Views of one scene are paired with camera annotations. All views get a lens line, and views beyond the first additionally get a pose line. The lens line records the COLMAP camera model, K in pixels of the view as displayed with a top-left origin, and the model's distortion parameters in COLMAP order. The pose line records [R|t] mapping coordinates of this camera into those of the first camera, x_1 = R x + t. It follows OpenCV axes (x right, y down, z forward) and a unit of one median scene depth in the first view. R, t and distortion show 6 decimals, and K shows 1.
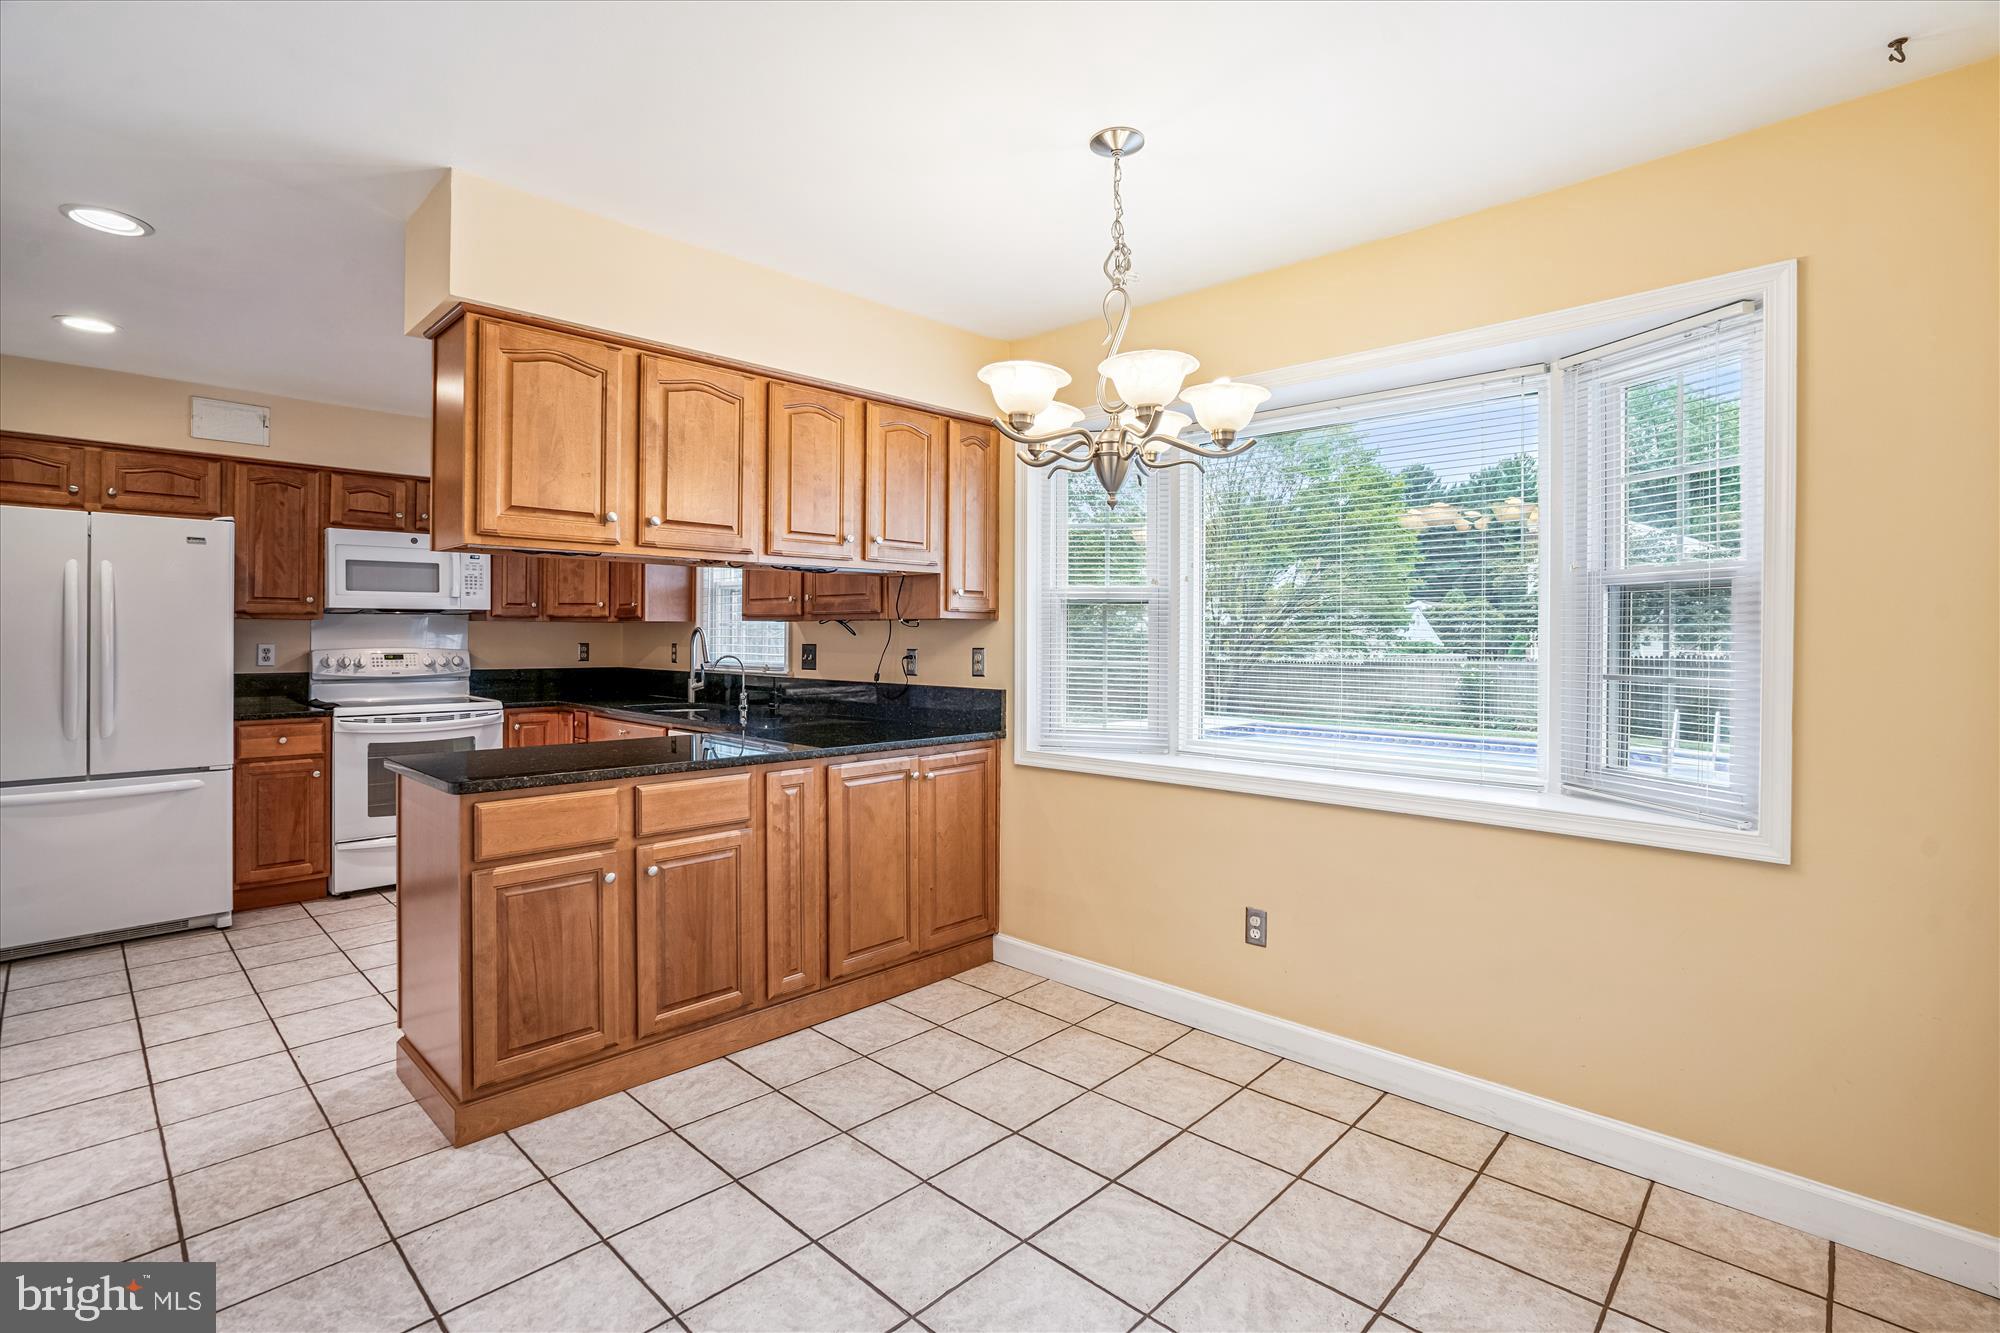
lens RADIAL K [[921.7, 0, 995.8], [0, 921.7, 635.8], [0, 0, 1]] dist [-0.044591, 0.019903]
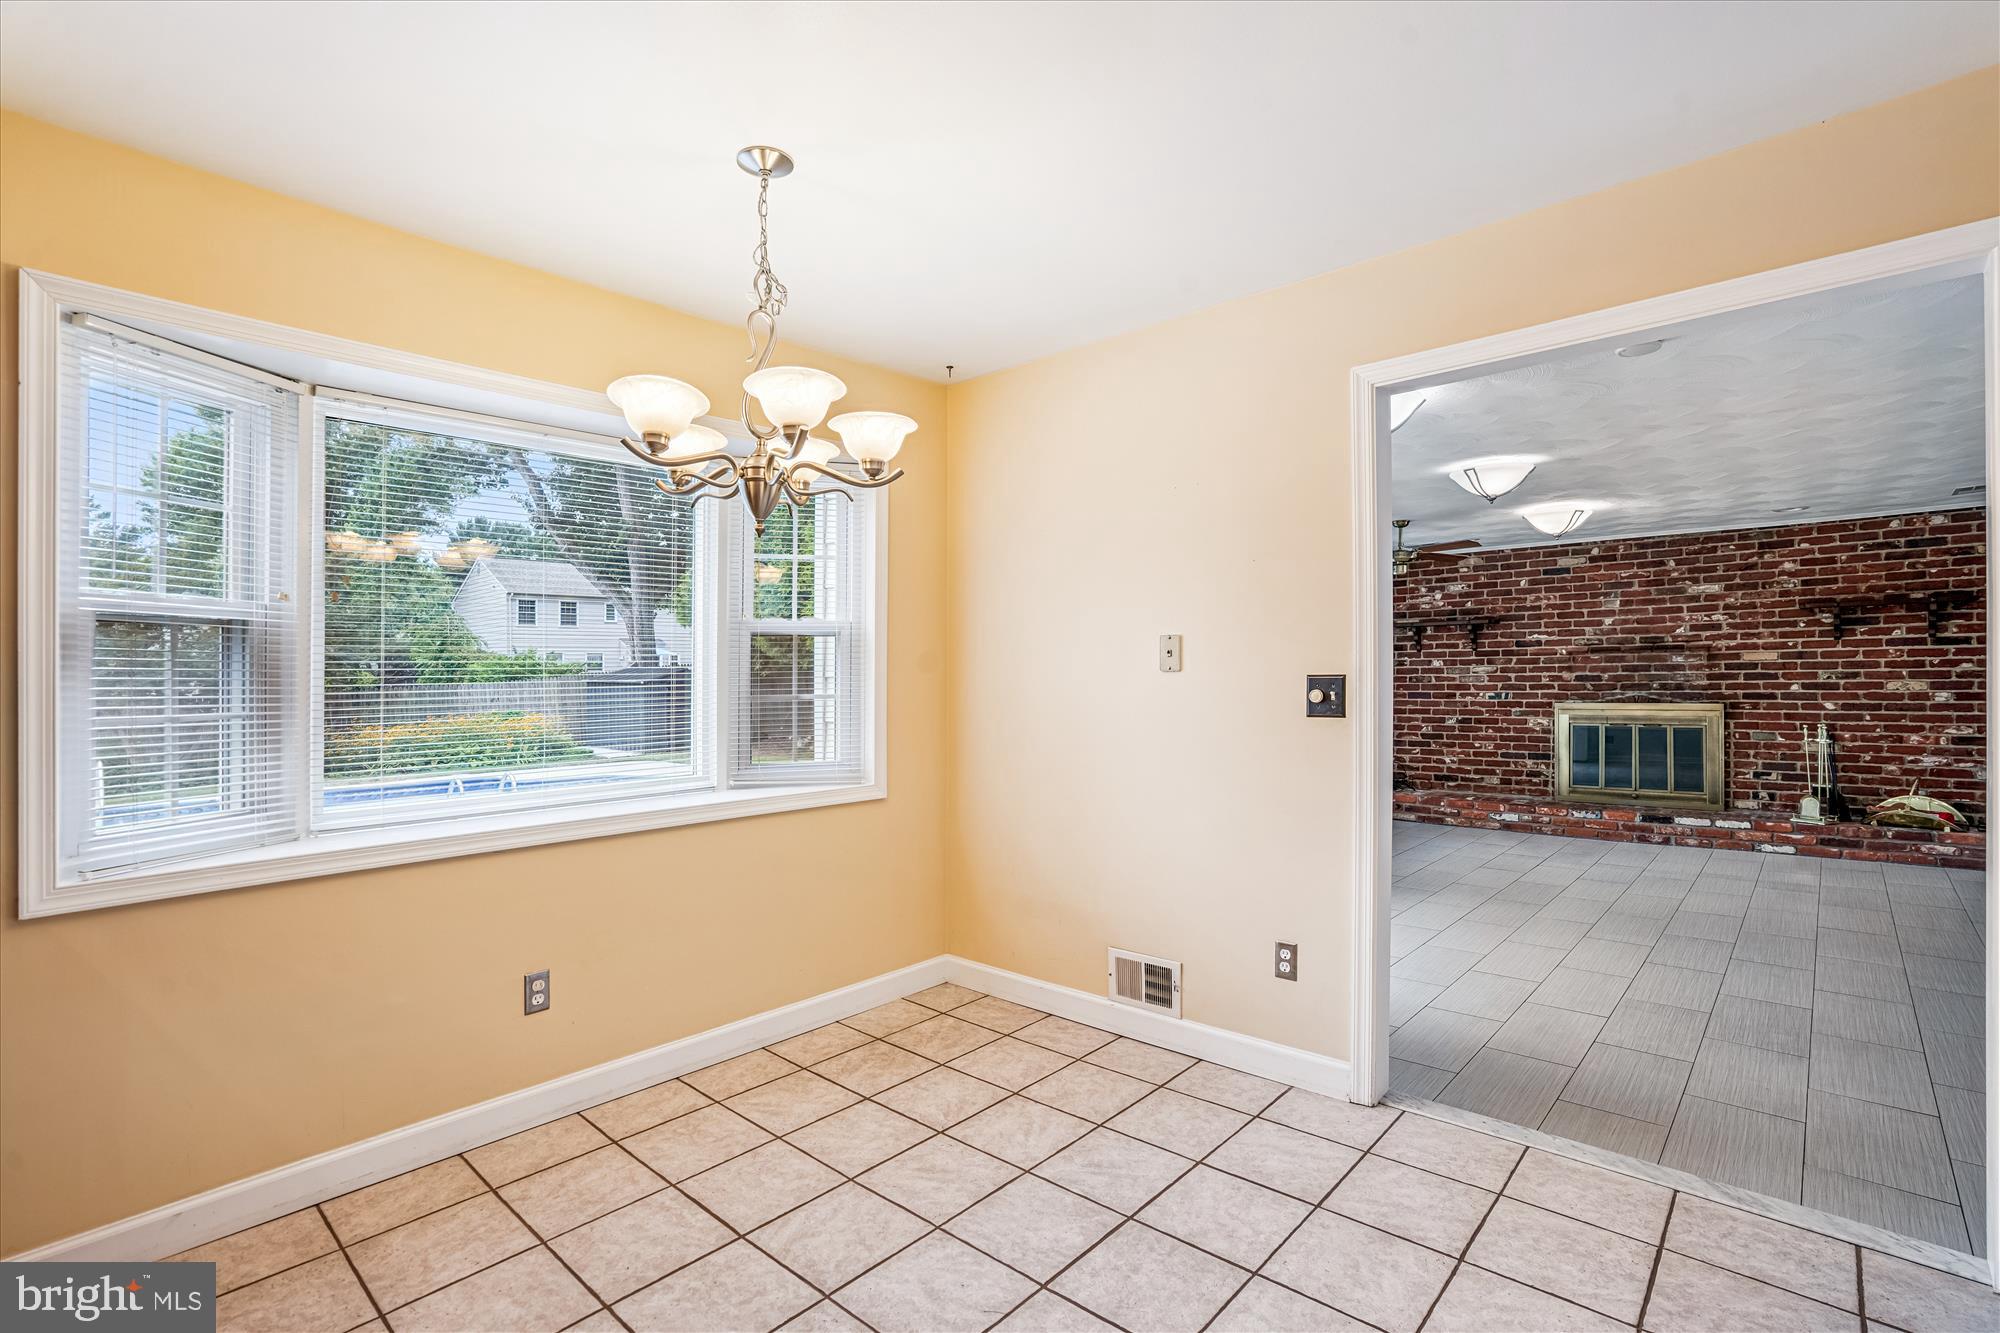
lens RADIAL K [[920.4, 0, 997.6], [0, 920.4, 690.7], [0, 0, 1]] dist [-0.046881, 0.023815]
pose [[-0.017179, -0.026271, 0.999507, -0.471369], [0.014052, 0.999550, 0.026514, 0.001696], [-0.999754, 0.014501, -0.016803, 0.426182]]
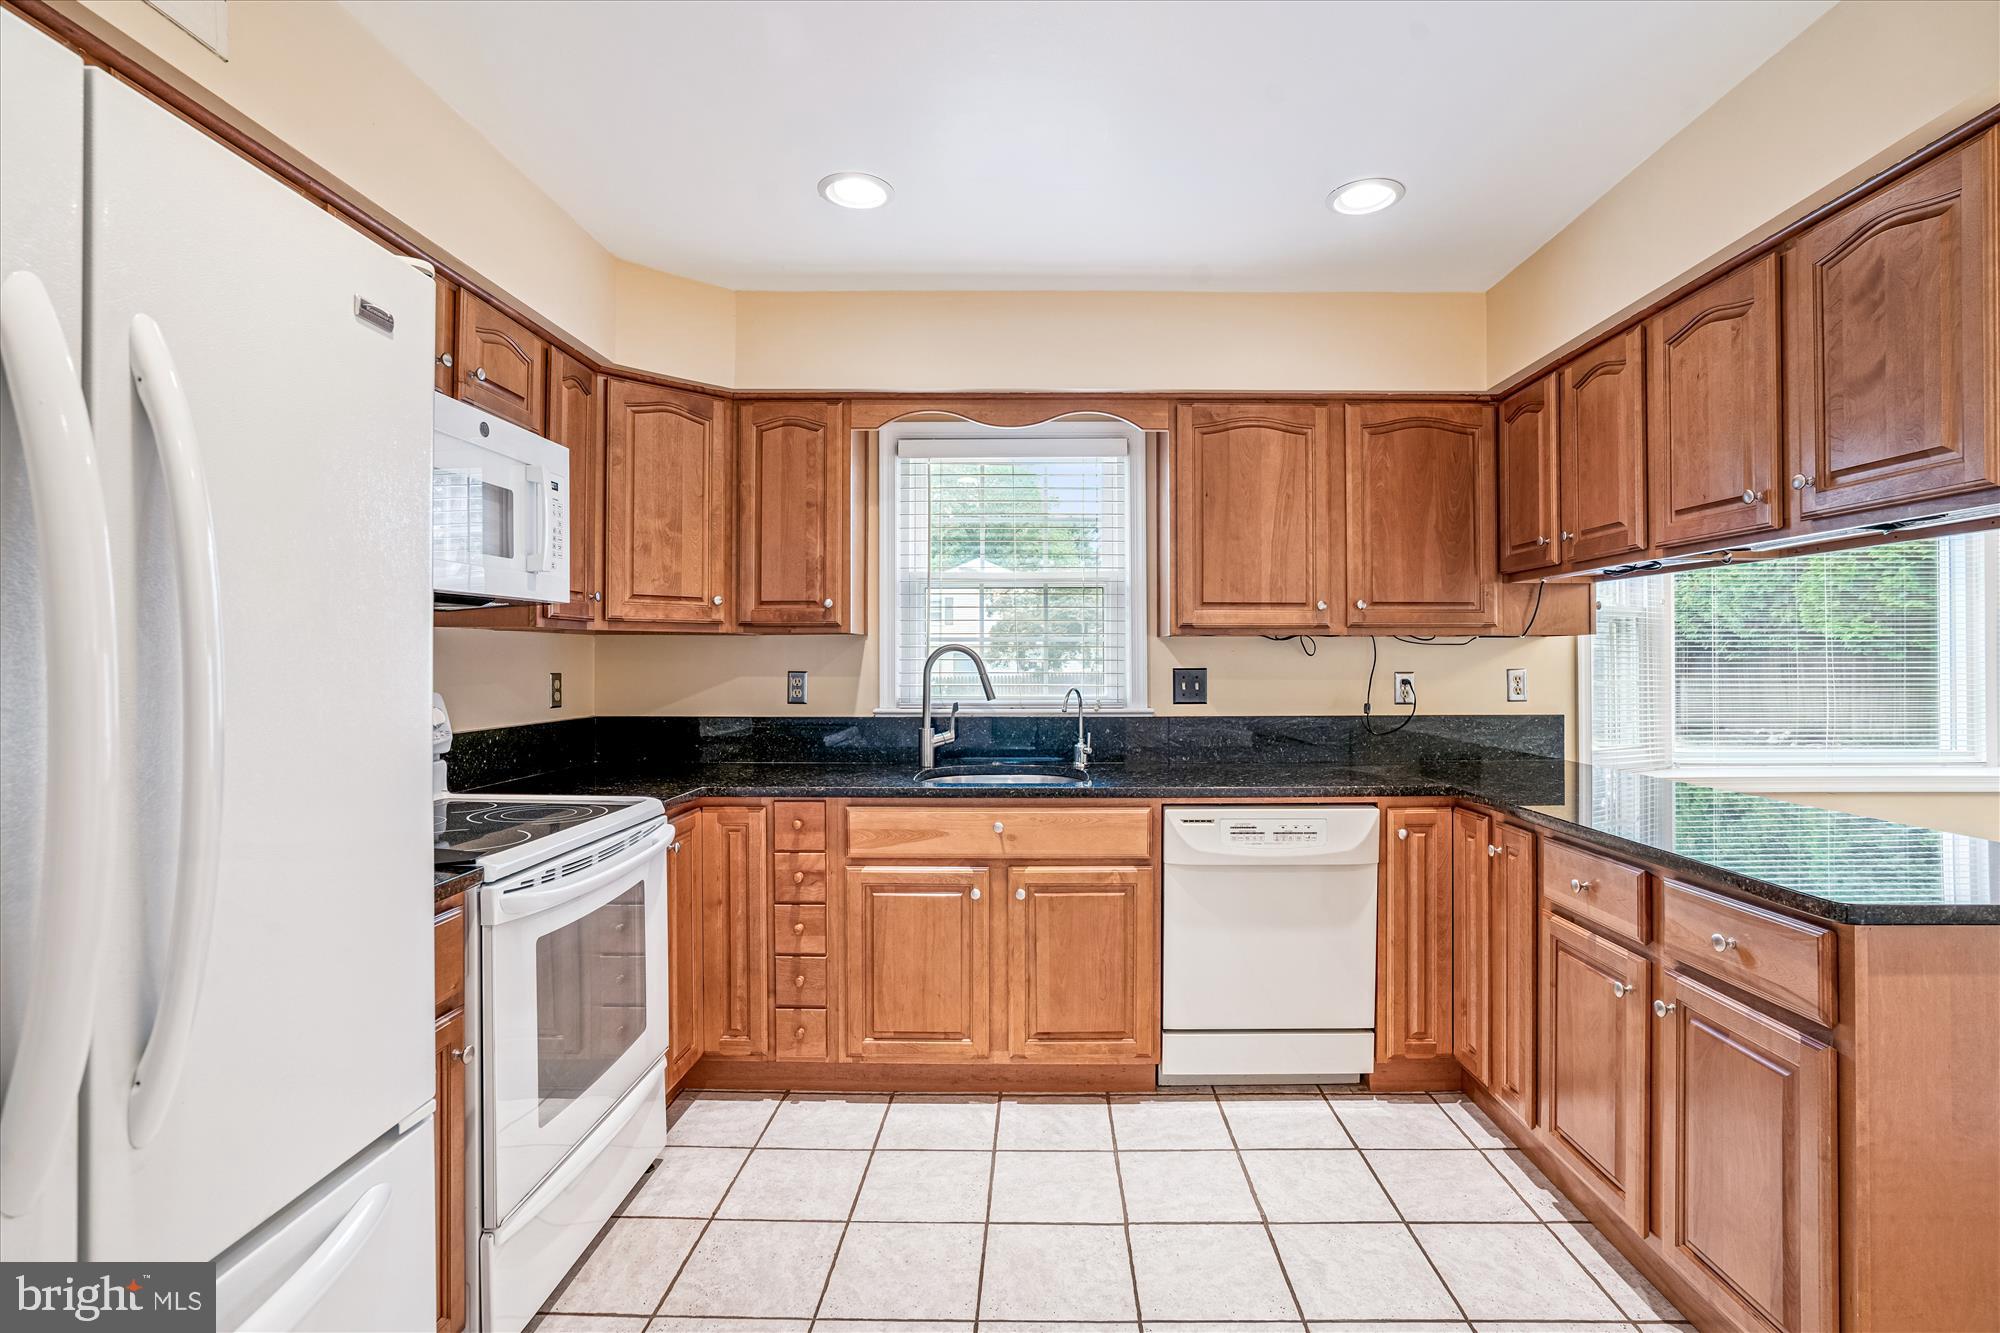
lens RADIAL K [[945.8, 0, 1030.3], [0, 945.8, 648.6], [0, 0, 1]] dist [-0.053941, 0.035296]
pose [[0.724823, 0.002832, 0.688929, -0.971386], [0.003550, 0.999963, -0.007846, -0.001133], [-0.688926, 0.008133, 0.724786, 0.675104]]
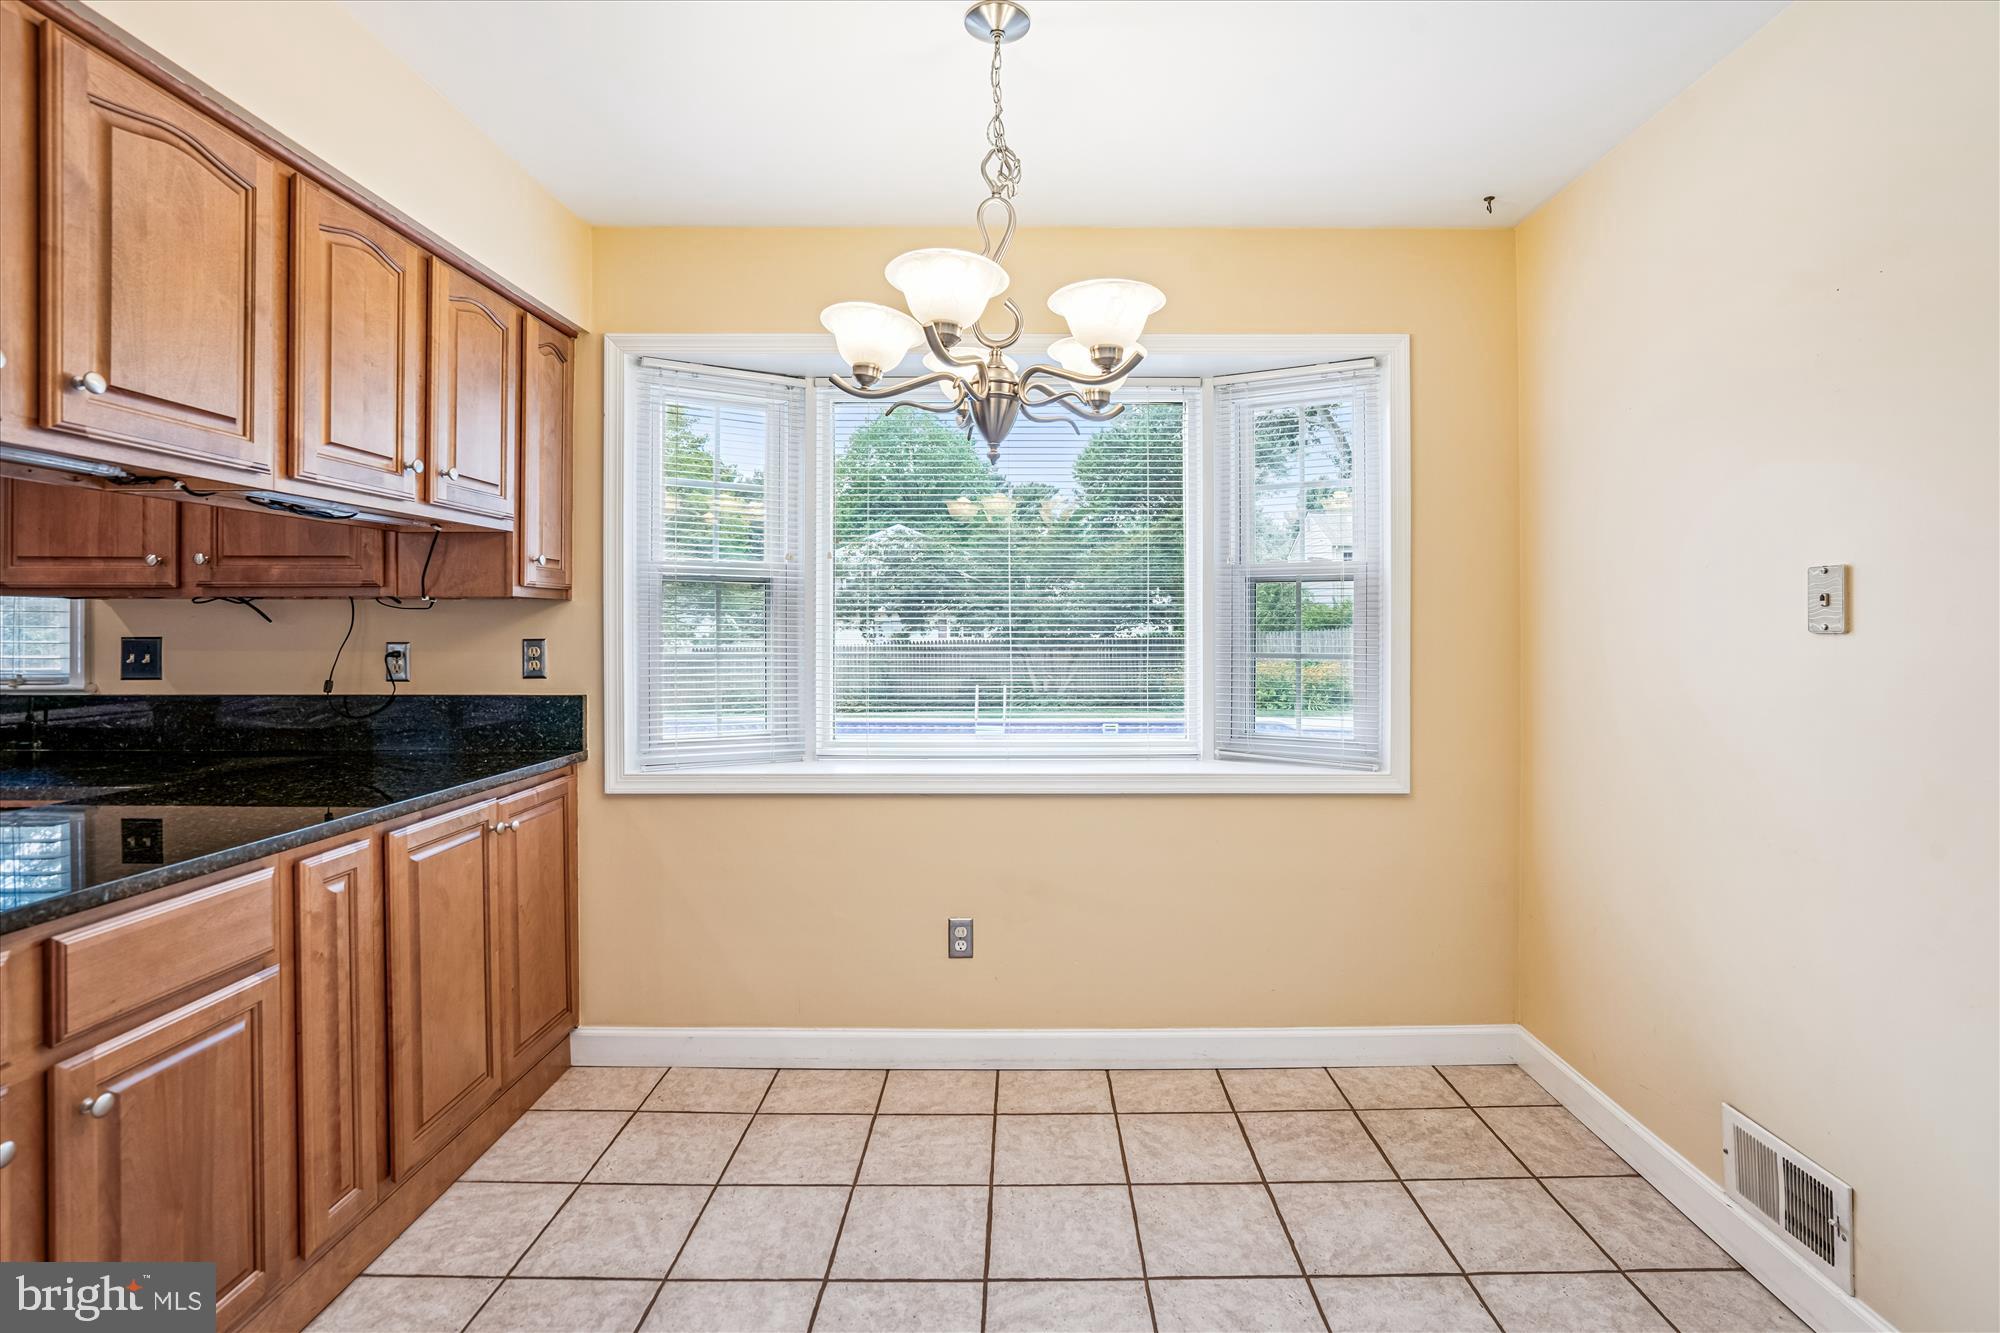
lens RADIAL K [[941.8, 0, 1023.5], [0, 941.8, 626.3], [0, 0, 1]] dist [-0.051774, 0.023561]
pose [[0.722060, -0.003494, 0.691821, -0.244537], [0.002701, 0.999994, 0.002231, 0.002790], [-0.691825, 0.000258, 0.722065, 0.213802]]
